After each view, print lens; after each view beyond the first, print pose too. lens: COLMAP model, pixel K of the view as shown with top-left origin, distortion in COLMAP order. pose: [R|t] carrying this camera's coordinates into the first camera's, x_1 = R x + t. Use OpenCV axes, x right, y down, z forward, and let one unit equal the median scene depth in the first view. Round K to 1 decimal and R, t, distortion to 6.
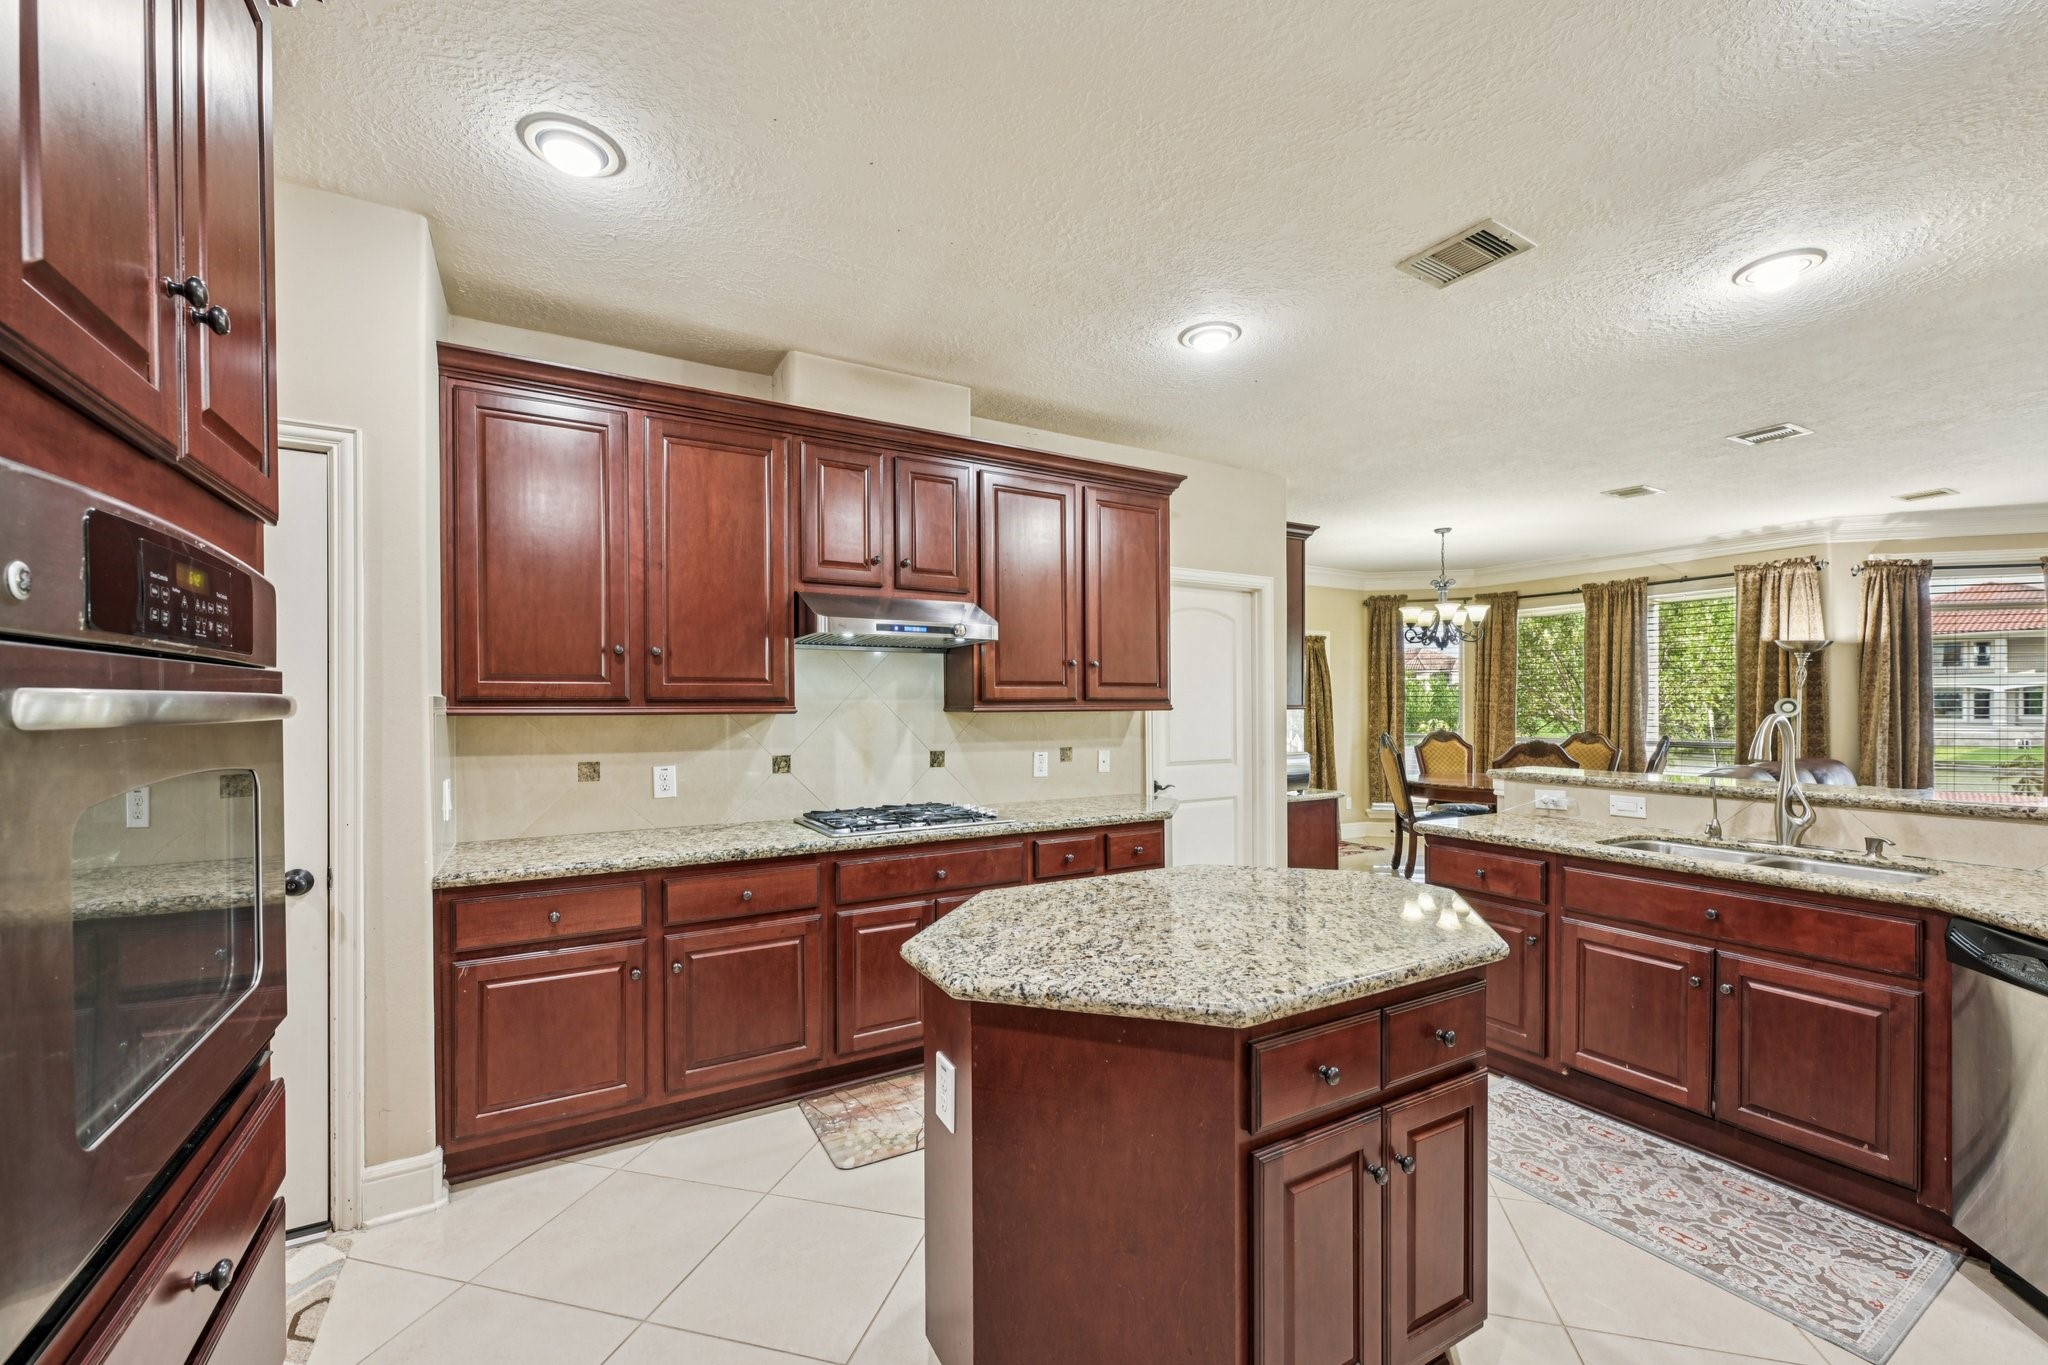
lens RADIAL K [[828.0, 0, 1025.0], [0, 828.0, 709.9], [0, 0, 1]] dist [0.000318, 0.000087]
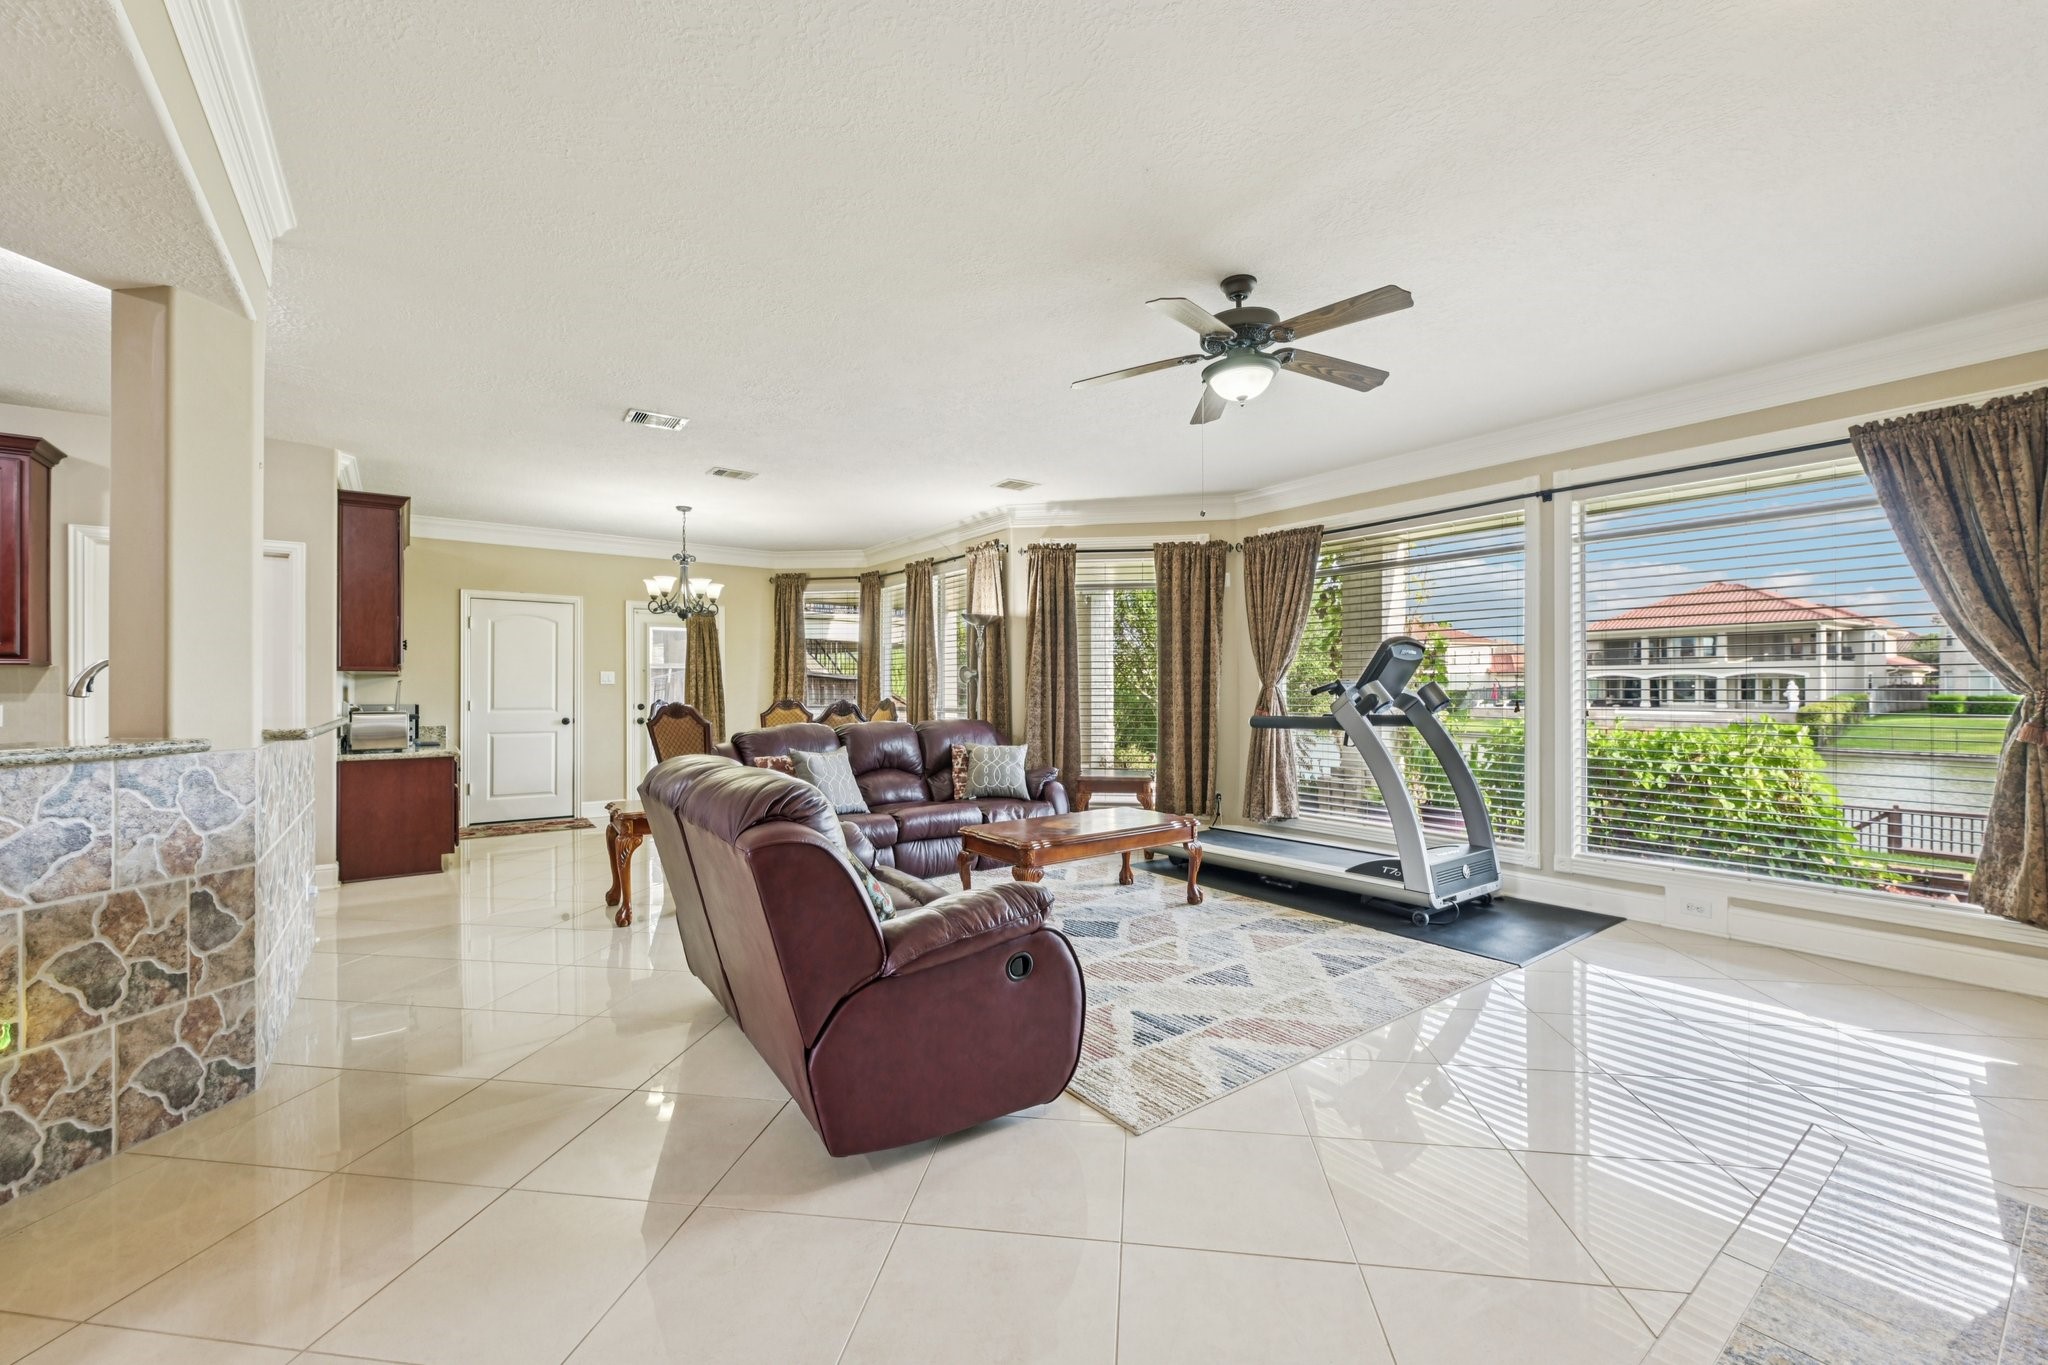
lens RADIAL K [[817.8, 0, 1027.9], [0, 817.8, 686.1], [0, 0, 1]] dist [0.000753, 0.000057]
pose [[0.993584, 0.001962, 0.113075, 1.275127], [-0.000597, 0.999927, -0.012103, 0.036912], [-0.113091, 0.011958, 0.993513, -0.140451]]
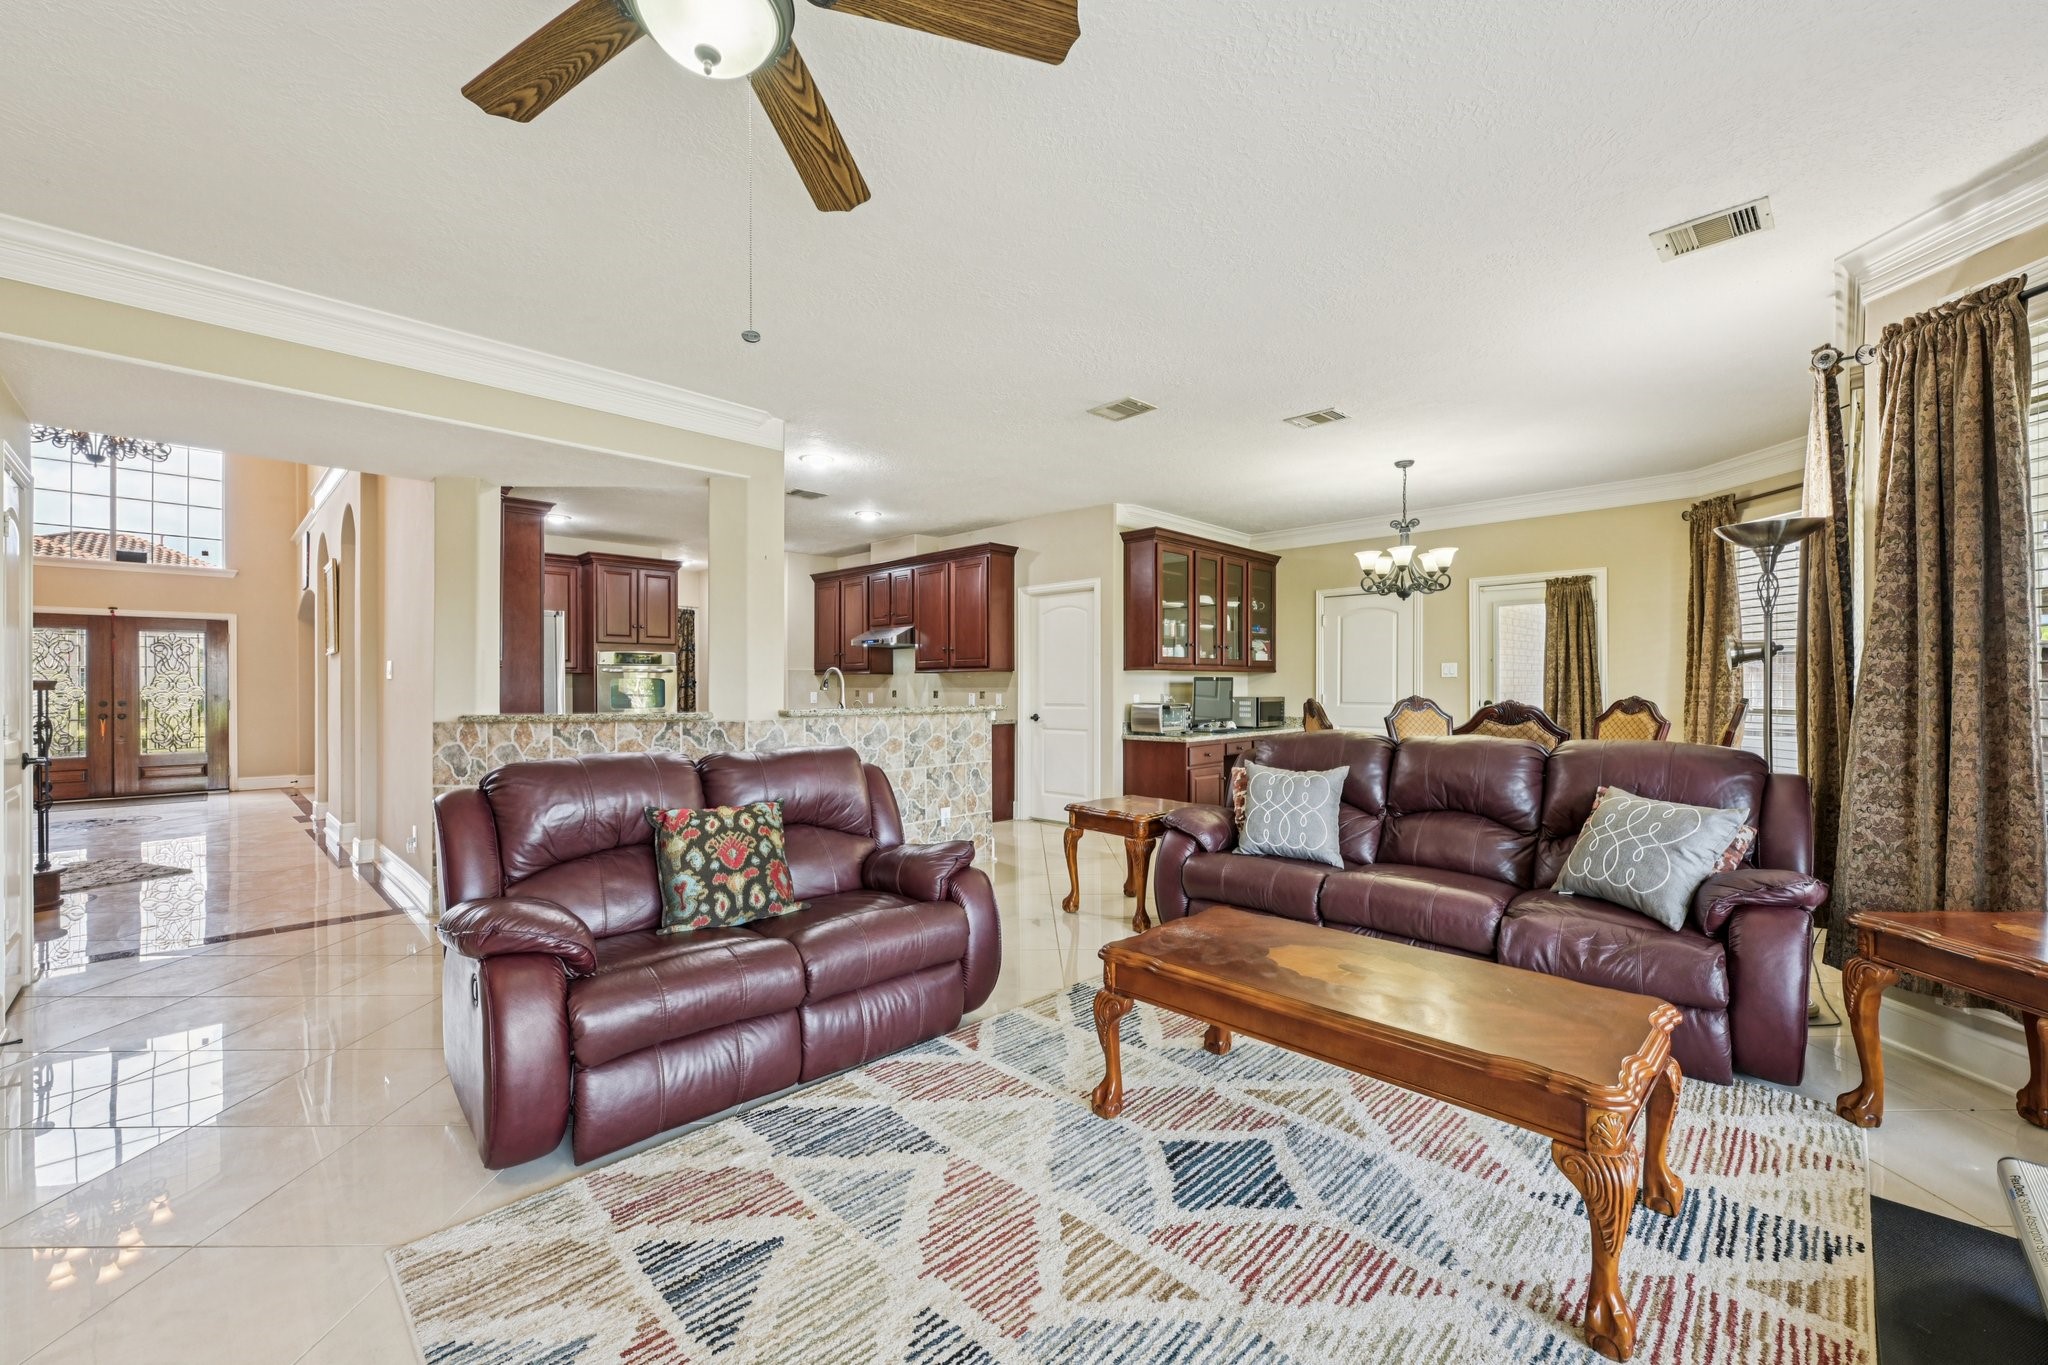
lens RADIAL K [[817.8, 0, 1027.9], [0, 817.8, 686.1], [0, 0, 1]] dist [0.000753, 0.000057]
pose [[0.262989, 0.003141, -0.964794, 1.908100], [-0.004337, 0.999988, 0.002073, 0.027737], [0.964789, 0.003639, 0.262999, 0.602499]]
